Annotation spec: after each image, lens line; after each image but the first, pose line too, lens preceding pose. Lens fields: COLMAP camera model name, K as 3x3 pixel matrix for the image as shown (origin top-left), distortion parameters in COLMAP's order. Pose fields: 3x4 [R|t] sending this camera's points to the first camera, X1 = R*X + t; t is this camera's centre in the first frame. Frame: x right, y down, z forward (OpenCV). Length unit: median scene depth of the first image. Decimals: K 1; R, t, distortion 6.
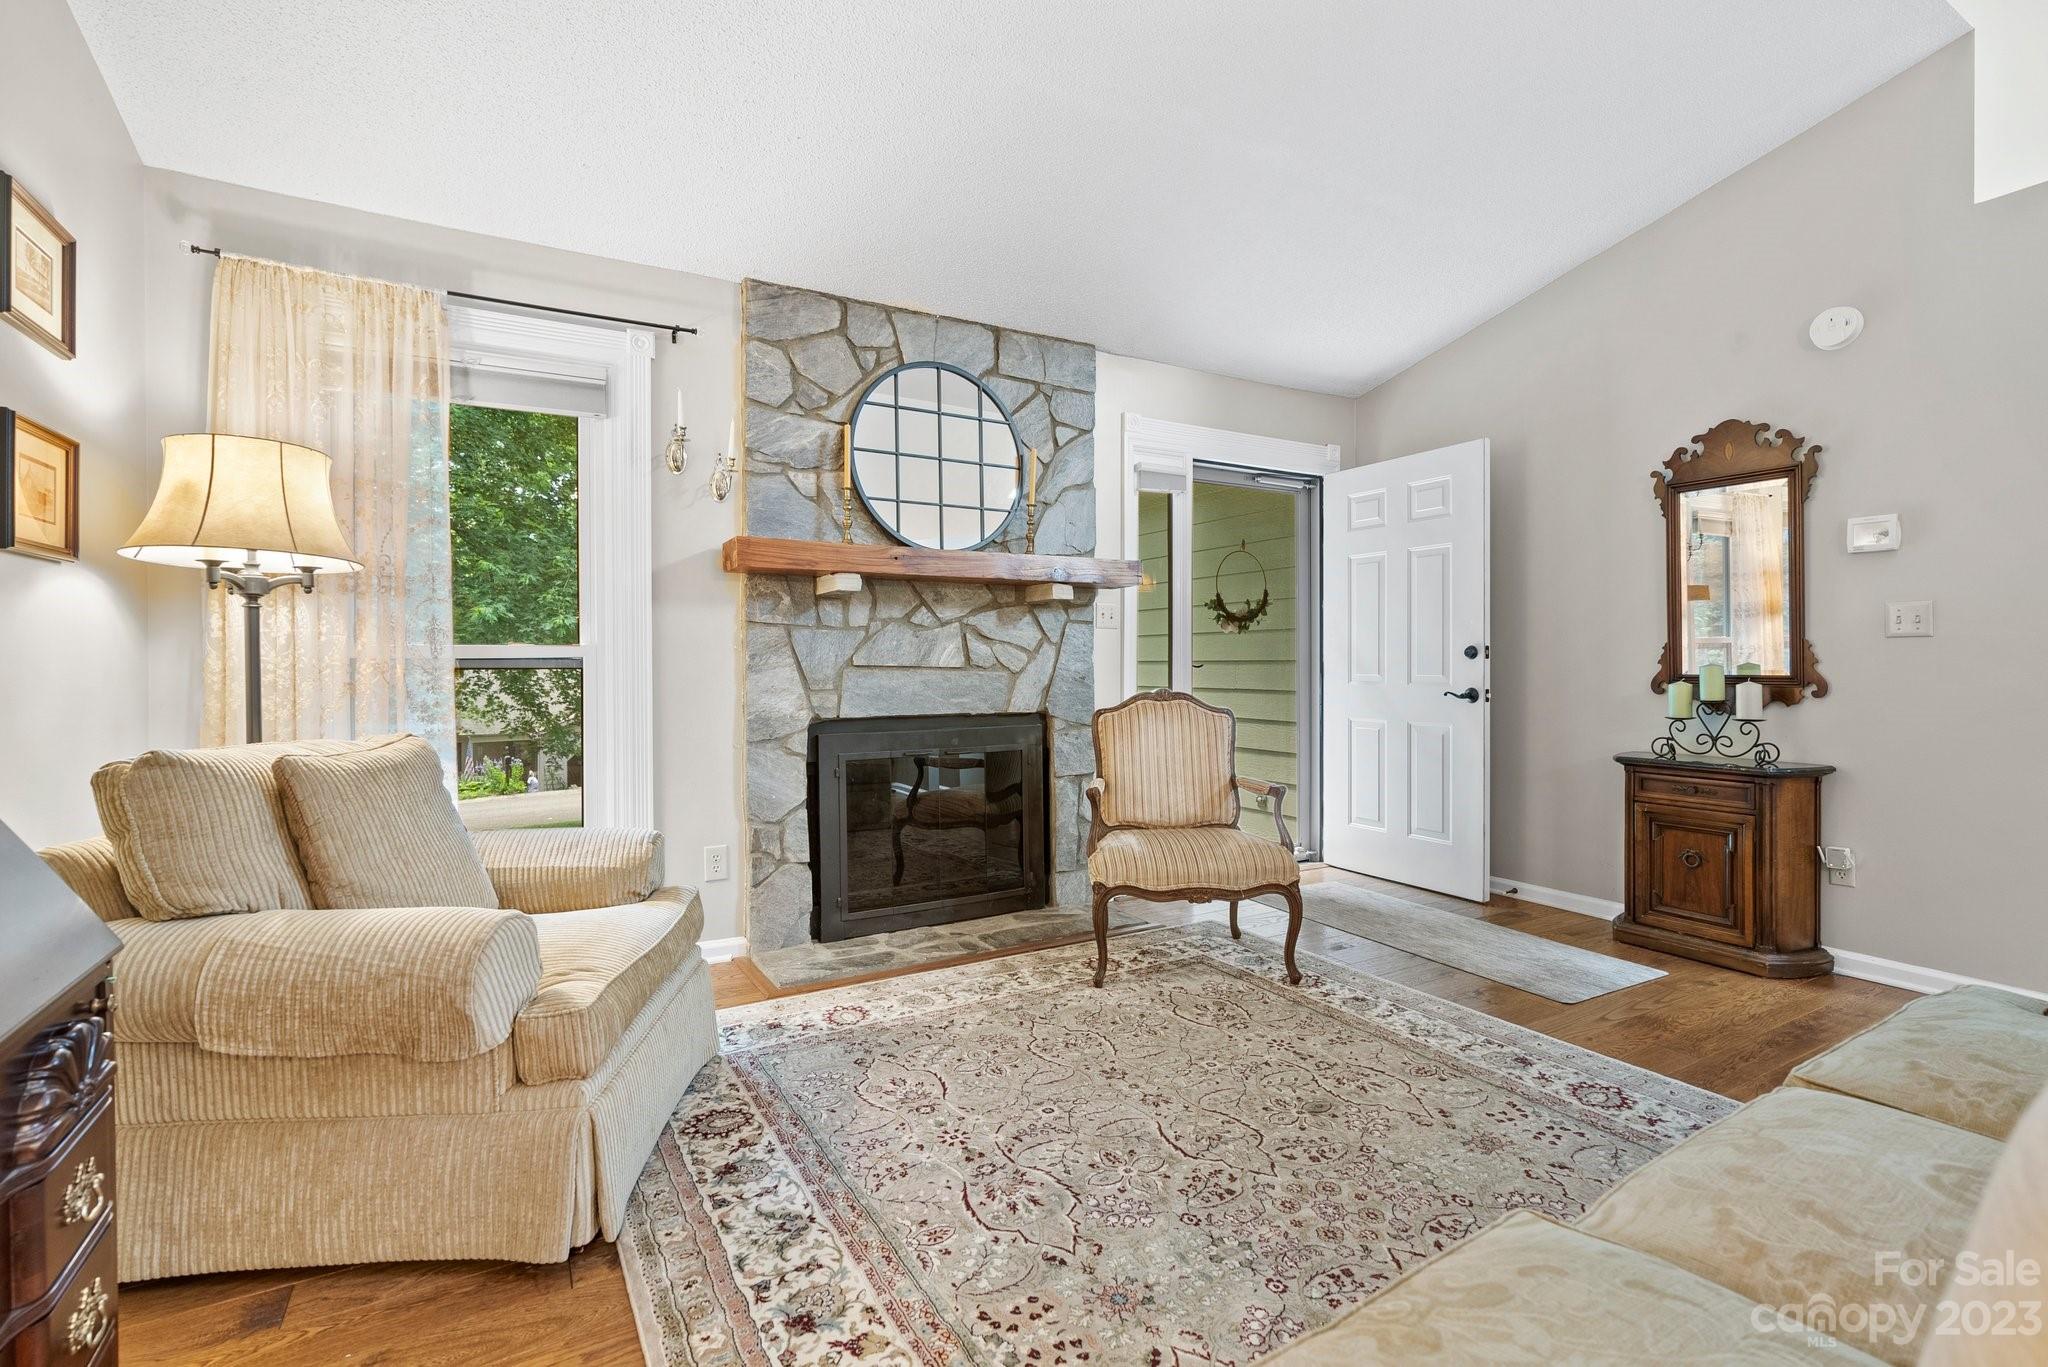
lens RADIAL K [[933.7, 0, 1014.6], [0, 933.7, 665.6], [0, 0, 1]] dist [-0.006741, 0.000059]
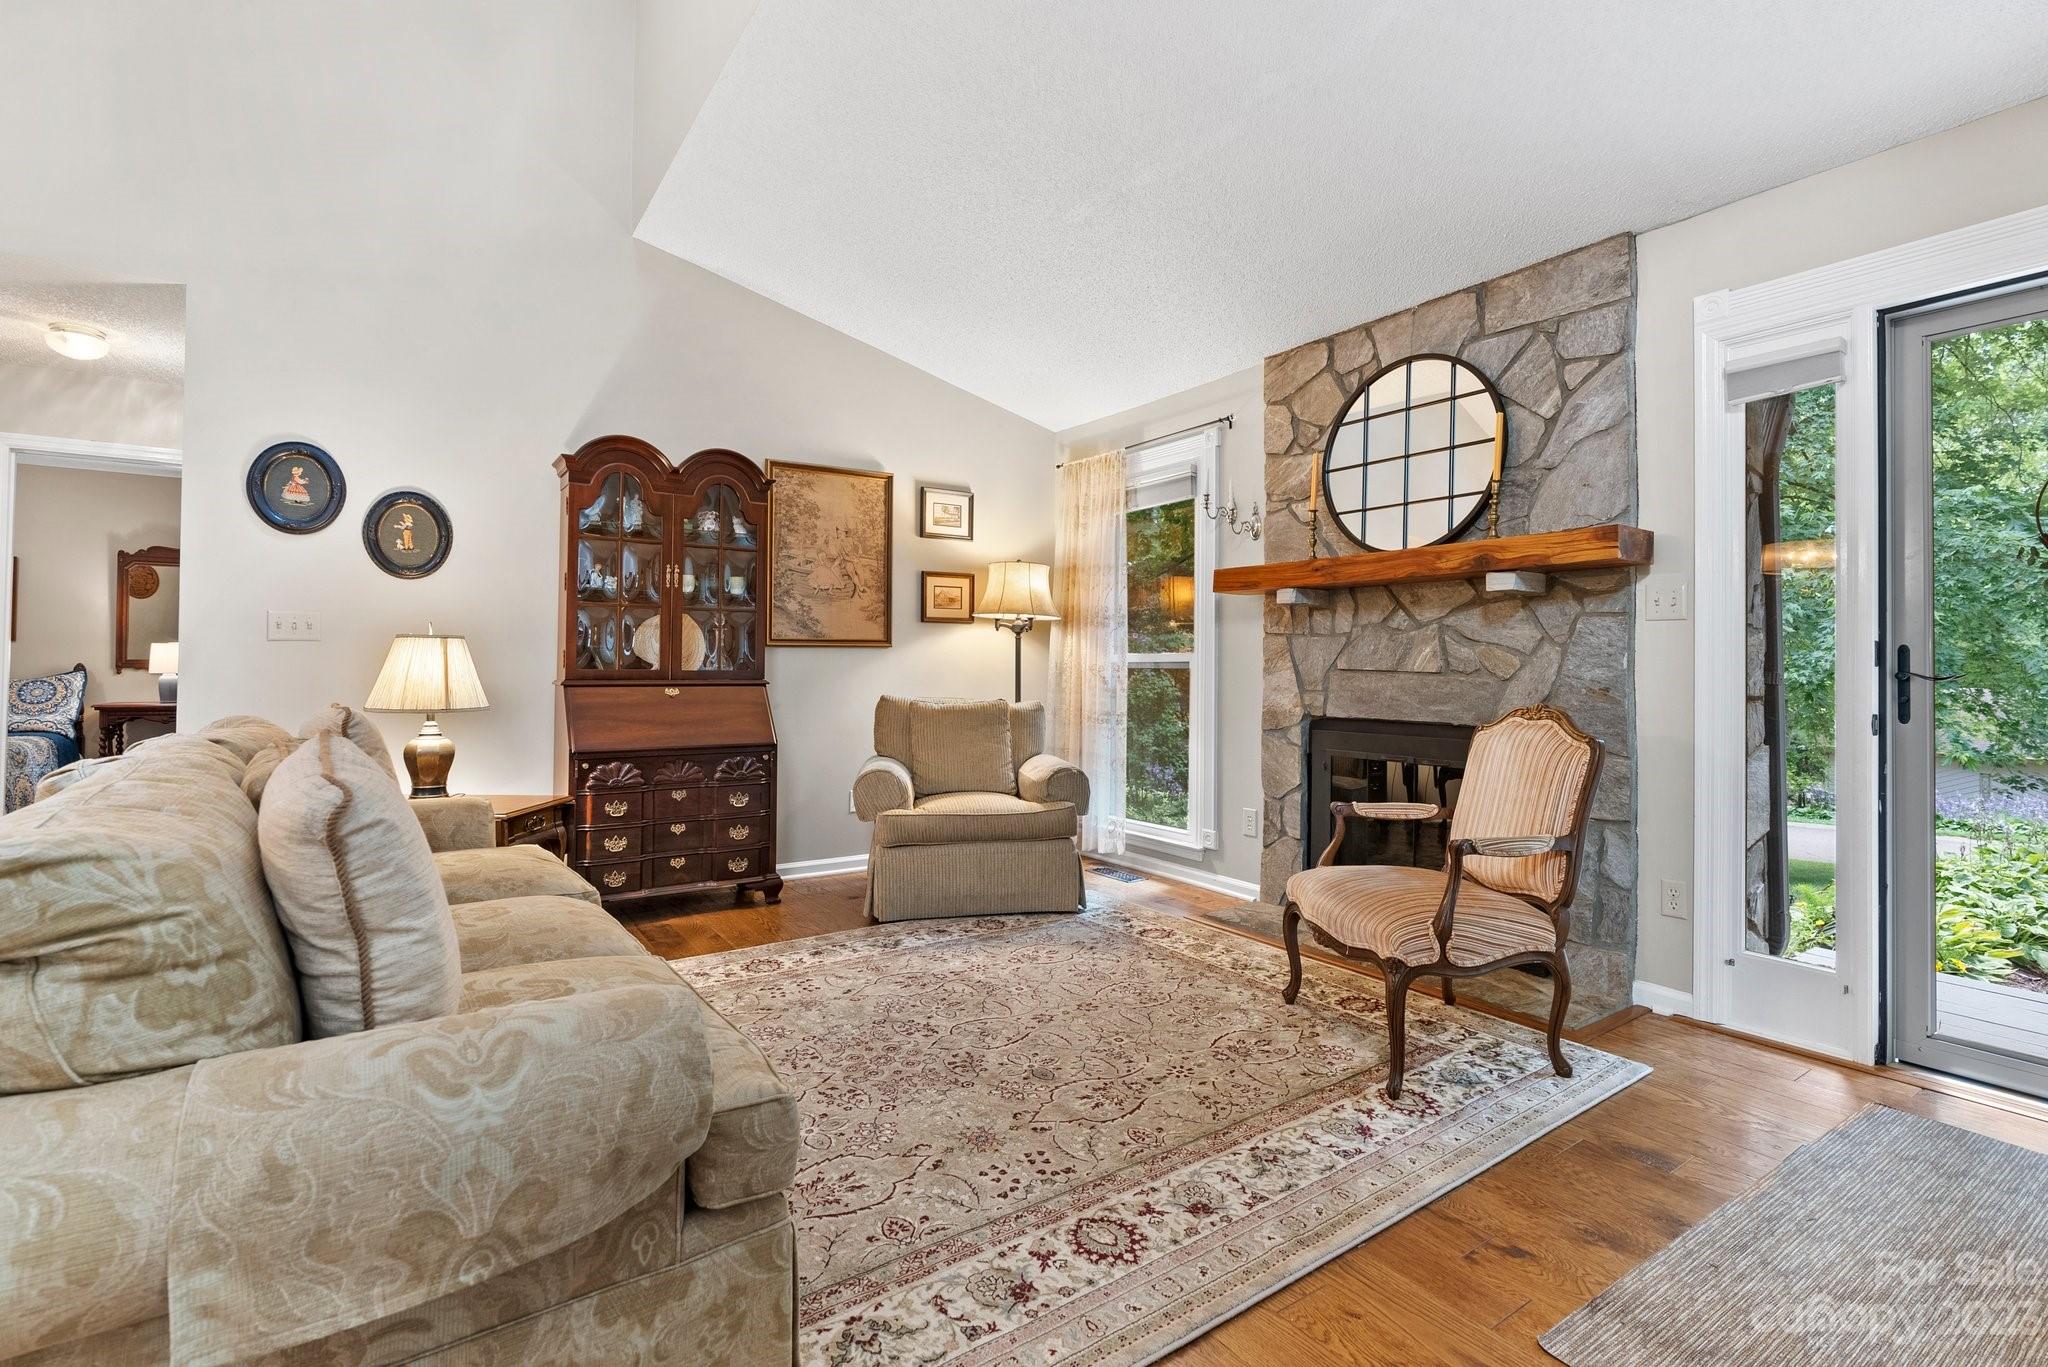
lens RADIAL K [[932.2, 0, 1028.6], [0, 932.2, 649.0], [0, 0, 1]] dist [-0.001366, 0.001006]
pose [[0.089760, -0.013522, -0.995872, 0.886313], [-0.009040, 0.999856, -0.014391, -0.004558], [0.995922, 0.010294, 0.089625, 0.551666]]
